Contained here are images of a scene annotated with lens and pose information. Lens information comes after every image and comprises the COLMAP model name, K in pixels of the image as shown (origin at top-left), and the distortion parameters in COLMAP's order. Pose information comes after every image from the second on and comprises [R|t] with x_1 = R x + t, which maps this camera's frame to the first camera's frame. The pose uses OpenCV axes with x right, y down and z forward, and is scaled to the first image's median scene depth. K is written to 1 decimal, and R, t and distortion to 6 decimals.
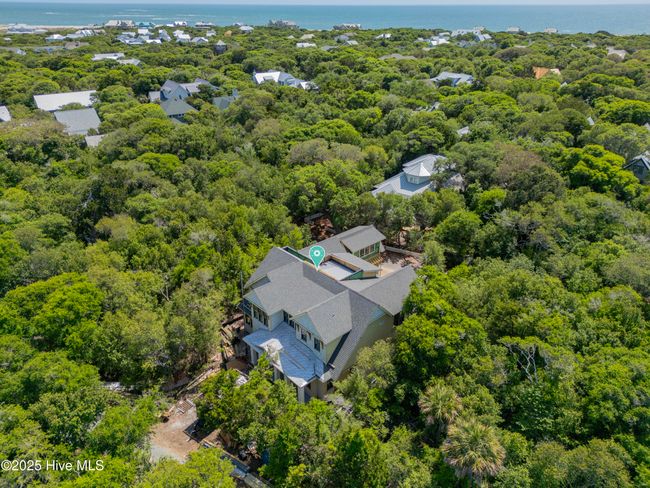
lens RADIAL K [[472.3, 0, 325.0], [0, 472.3, 244.0], [0, 0, 1]] dist [0.058880, -0.050452]
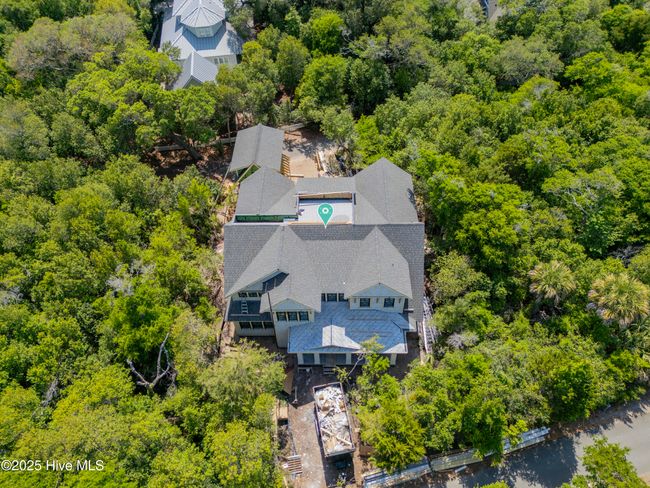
lens RADIAL K [[472.3, 0, 325.0], [0, 472.3, 244.0], [0, 0, 1]] dist [0.058880, -0.050452]
pose [[0.685611, -0.577180, 0.443622, -0.233058], [0.355221, 0.797177, 0.488188, -0.184080], [-0.635417, -0.177123, 0.751580, 0.259814]]
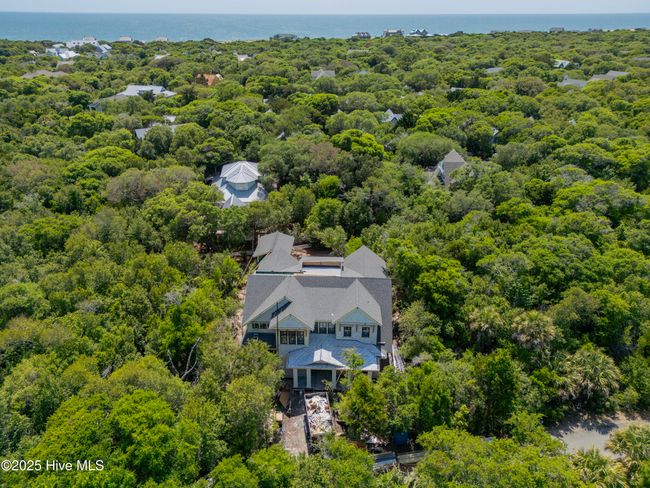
lens RADIAL K [[460.4, 0, 325.0], [0, 460.4, 244.0], [0, 0, 1]] dist [0.078916, -0.072960]
pose [[0.708266, -0.314800, 0.631871, -0.405053], [0.317903, 0.941405, 0.112671, -0.078524], [-0.630315, 0.121073, 0.766840, 0.110813]]
